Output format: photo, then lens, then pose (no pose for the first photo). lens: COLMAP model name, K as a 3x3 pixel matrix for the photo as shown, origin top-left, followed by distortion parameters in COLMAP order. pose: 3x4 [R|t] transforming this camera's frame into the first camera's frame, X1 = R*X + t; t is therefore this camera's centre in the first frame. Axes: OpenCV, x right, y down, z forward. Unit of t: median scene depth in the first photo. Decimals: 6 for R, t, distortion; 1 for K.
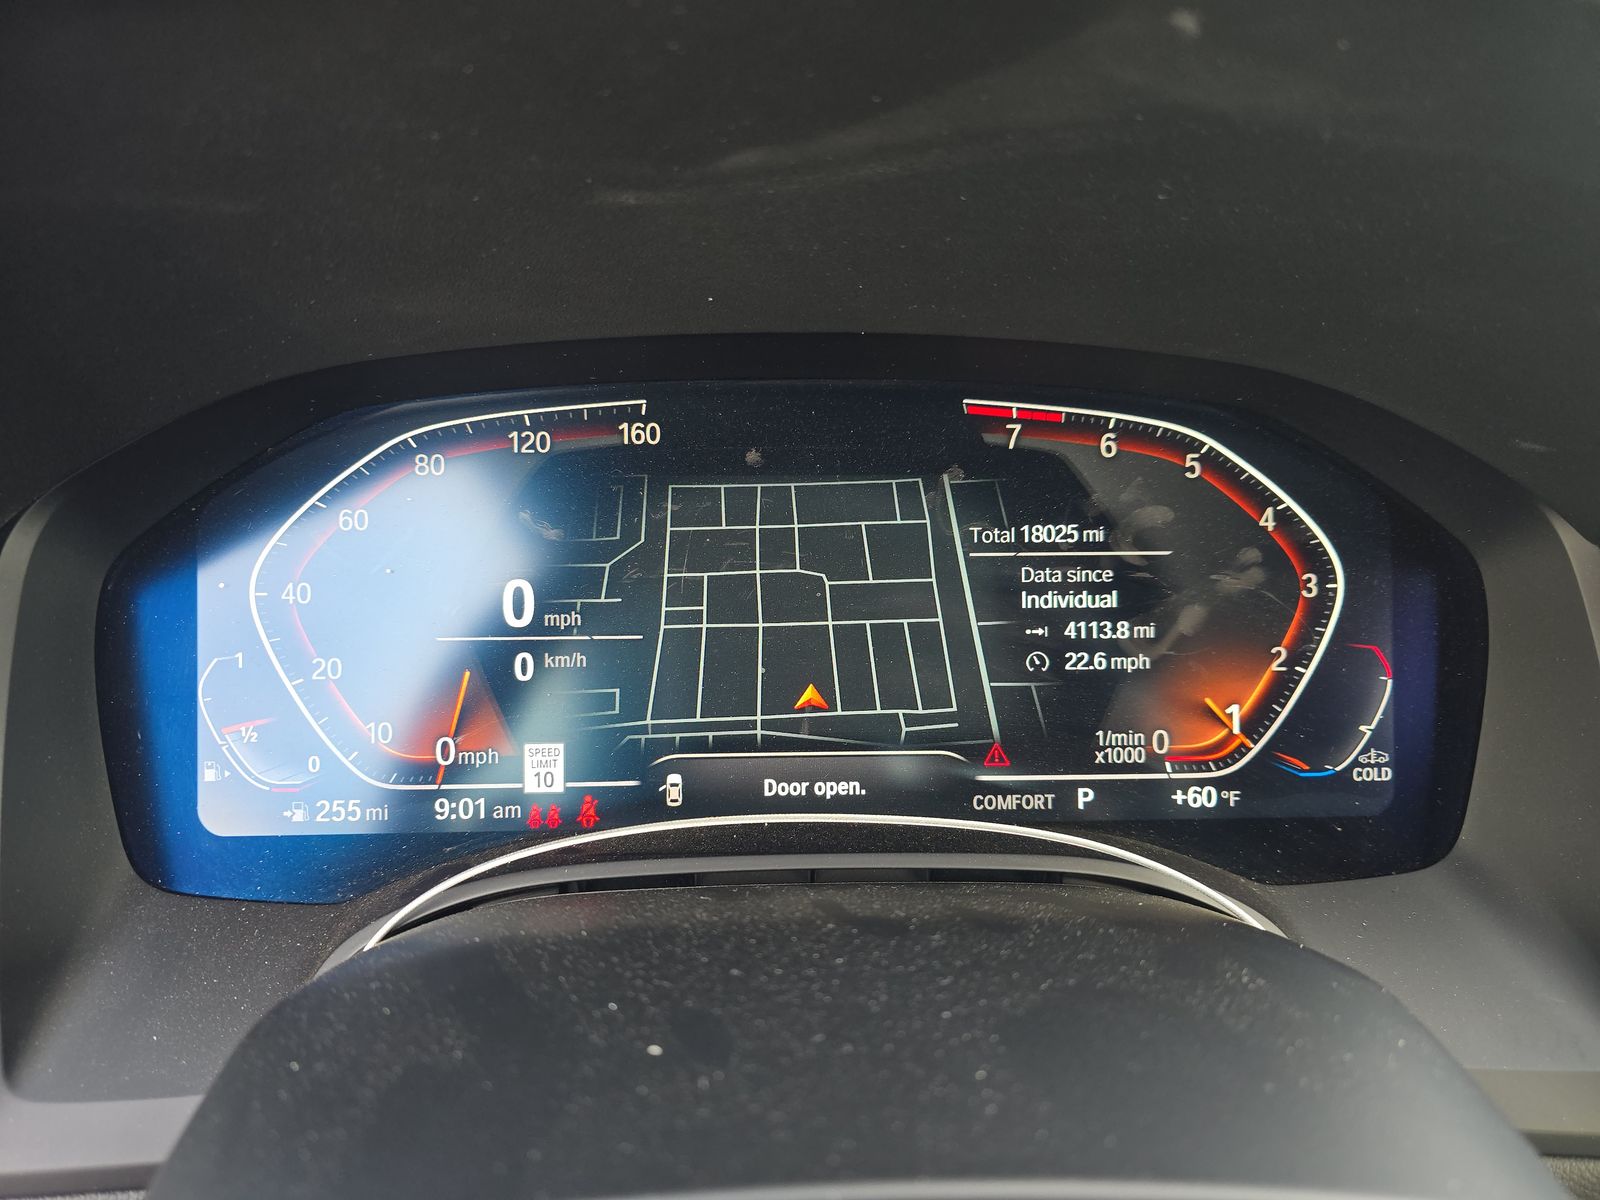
lens RADIAL K [[1142.9, 0, 797.9], [0, 1142.9, 596.7], [0, 0, 1]] dist [0.035634, -0.031164]
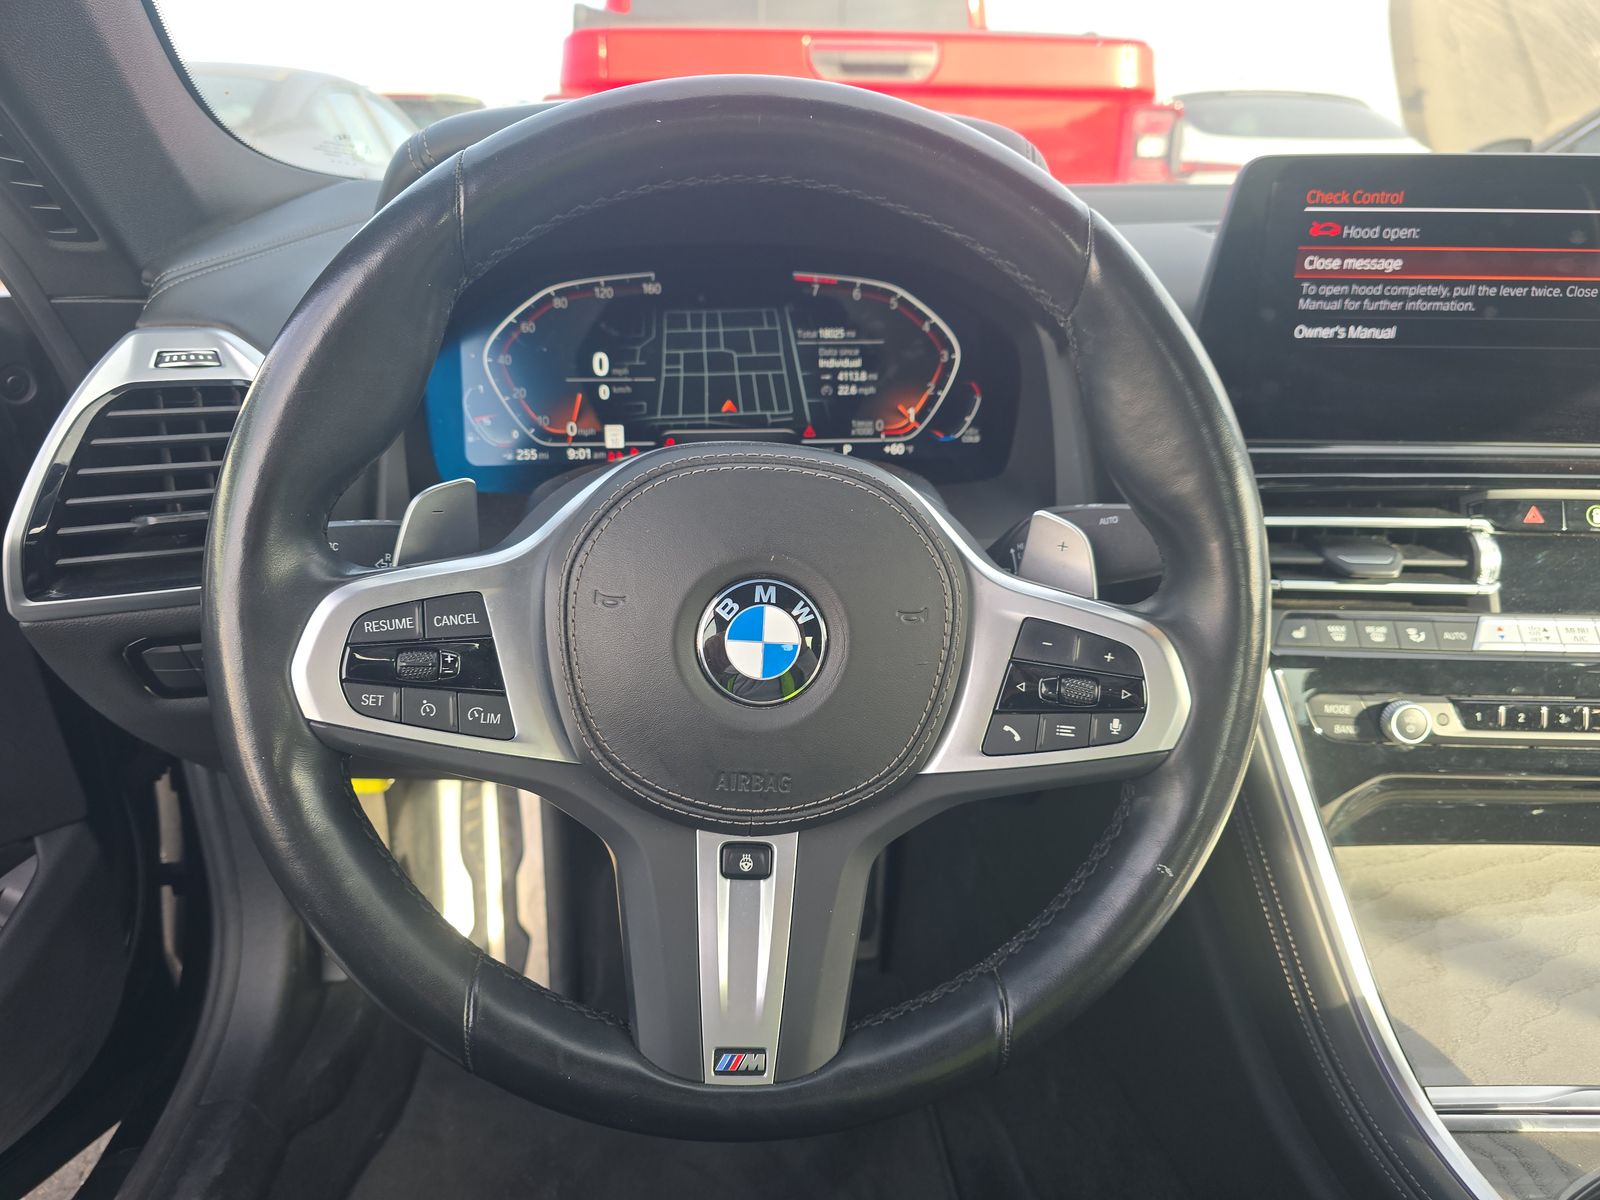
lens RADIAL K [[1142.9, 0, 804.9], [0, 1142.9, 591.5], [0, 0, 1]] dist [0.035634, -0.031164]
pose [[0.999037, -0.010644, 0.042556, 0.062684], [0.002773, 0.983499, 0.180894, 0.038435], [-0.043779, -0.180601, 0.982582, -1.345492]]
